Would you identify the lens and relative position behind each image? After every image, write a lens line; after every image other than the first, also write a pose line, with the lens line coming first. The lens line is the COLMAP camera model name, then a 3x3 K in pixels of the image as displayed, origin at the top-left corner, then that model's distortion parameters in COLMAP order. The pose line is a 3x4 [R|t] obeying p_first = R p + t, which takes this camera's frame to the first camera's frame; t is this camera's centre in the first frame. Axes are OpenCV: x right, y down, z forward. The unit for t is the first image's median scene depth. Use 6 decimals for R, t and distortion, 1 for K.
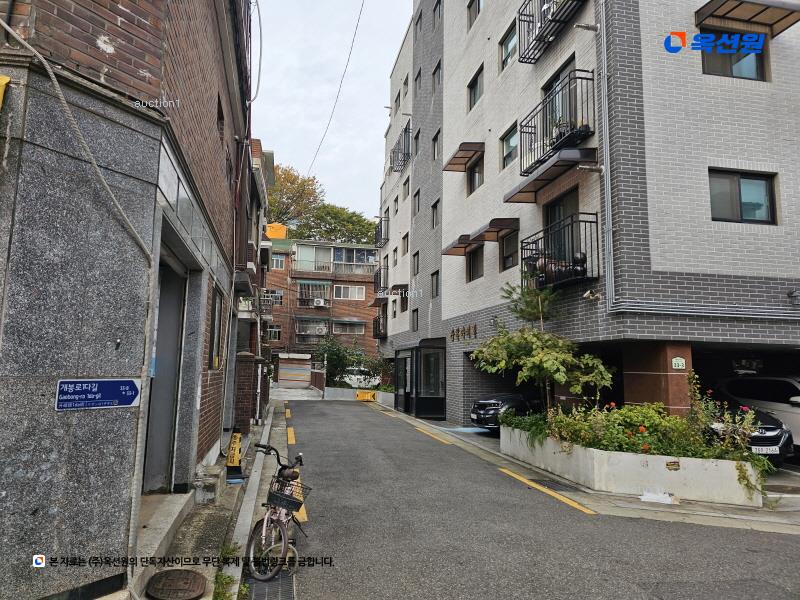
lens RADIAL K [[524.1, 0, 380.0], [0, 524.1, 304.2], [0, 0, 1]] dist [0.065333, -0.055575]
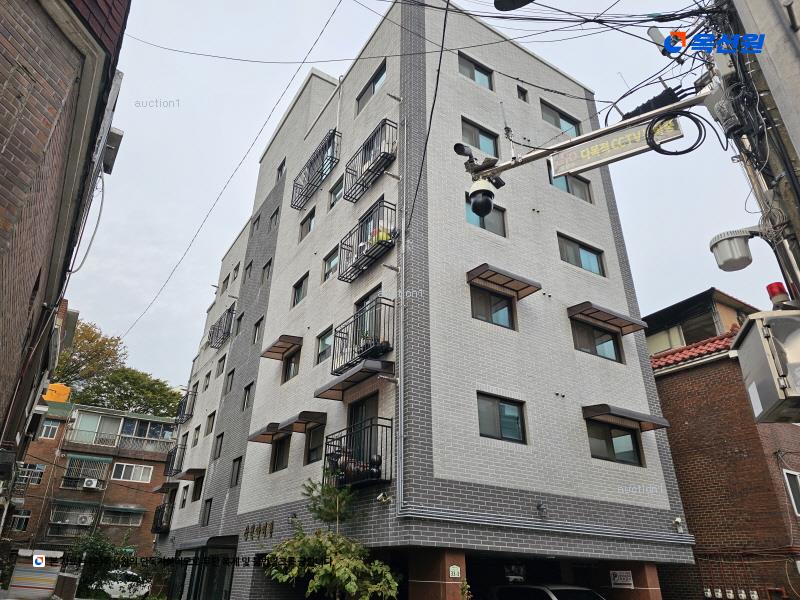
lens RADIAL K [[532.2, 0, 383.3], [0, 532.2, 292.0], [0, 0, 1]] dist [0.075847, -0.066541]
pose [[0.933222, 0.172582, 0.315138, -0.011256], [-0.053776, 0.934299, -0.352411, -0.017794], [-0.355253, 0.311931, 0.881189, -0.064875]]
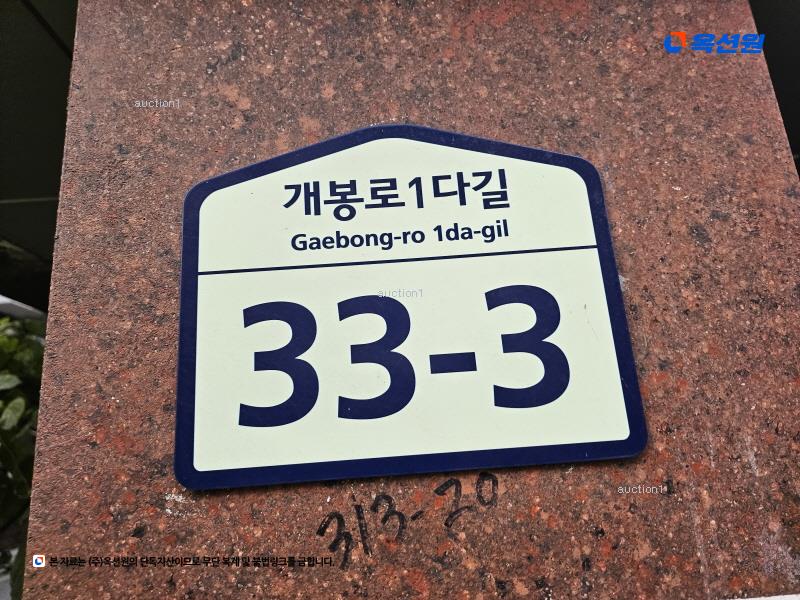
lens RADIAL K [[524.1, 0, 380.0], [0, 524.1, 304.2], [0, 0, 1]] dist [0.065333, -0.055575]
pose [[0.980147, -0.126691, -0.152516, 0.421594], [0.106897, 0.985514, -0.131664, 0.086514], [0.166988, 0.112746, 0.979491, 0.720998]]
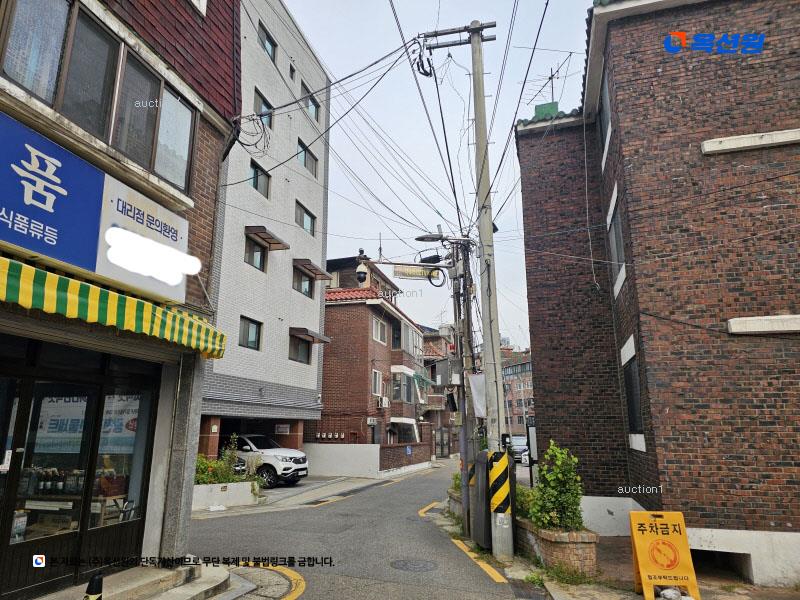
lens RADIAL K [[532.2, 0, 383.3], [0, 532.2, 292.0], [0, 0, 1]] dist [0.075847, -0.066541]
pose [[0.457147, 0.208823, 0.864528, -0.568582], [-0.106120, 0.977908, -0.180095, -0.047133], [-0.883037, -0.009413, 0.469208, -0.202496]]
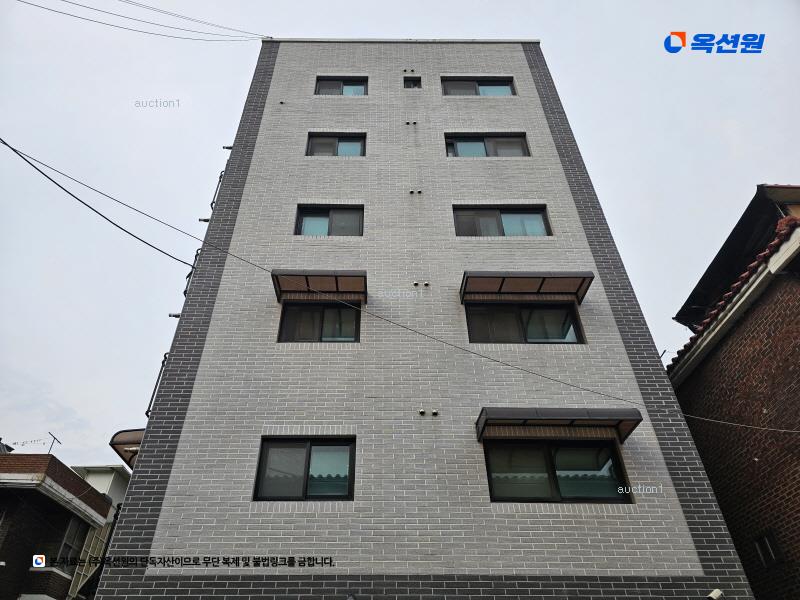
lens RADIAL K [[541.0, 0, 382.9], [0, 541.0, 299.5], [0, 0, 1]] dist [0.068287, -0.061059]
pose [[0.984837, -0.123517, -0.121819, 0.737738], [0.038064, 0.838932, -0.542904, 0.034846], [0.169256, 0.530035, 0.830912, 0.140680]]
